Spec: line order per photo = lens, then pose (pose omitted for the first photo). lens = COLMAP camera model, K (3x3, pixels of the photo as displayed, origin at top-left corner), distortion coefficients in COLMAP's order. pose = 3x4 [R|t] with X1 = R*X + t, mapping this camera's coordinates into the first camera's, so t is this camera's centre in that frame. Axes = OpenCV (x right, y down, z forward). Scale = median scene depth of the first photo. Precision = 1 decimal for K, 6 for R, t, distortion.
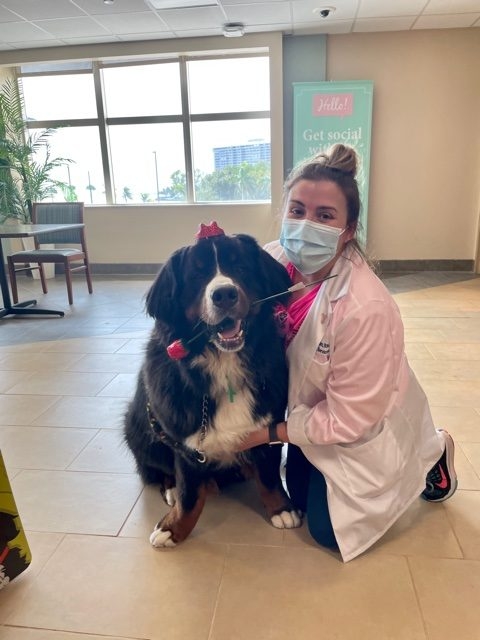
lens RADIAL K [[488.4, 0, 244.0], [0, 488.4, 324.5], [0, 0, 1]] dist [0.074993, -0.104092]
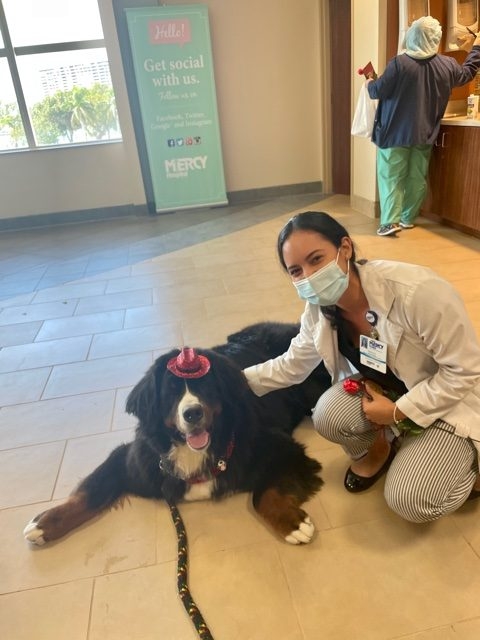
lens RADIAL K [[488.4, 0, 244.0], [0, 488.4, 324.5], [0, 0, 1]] dist [0.074993, -0.104092]
pose [[0.955158, -0.171951, 0.241051, -0.012195], [0.136757, 0.978255, 0.155932, -0.015507], [-0.262622, -0.115974, 0.957904, -0.026768]]
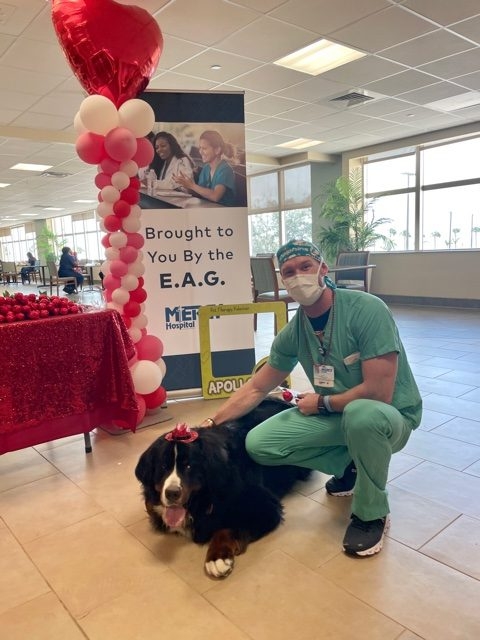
lens RADIAL K [[483.5, 0, 240.0], [0, 483.5, 320.0], [0, 0, 1]] dist [0.073088, -0.100659]
pose [[0.735378, 0.091775, -0.671414, 0.284722], [-0.151906, 0.987898, -0.031343, 0.048735], [0.660412, 0.125041, 0.740419, -0.243595]]
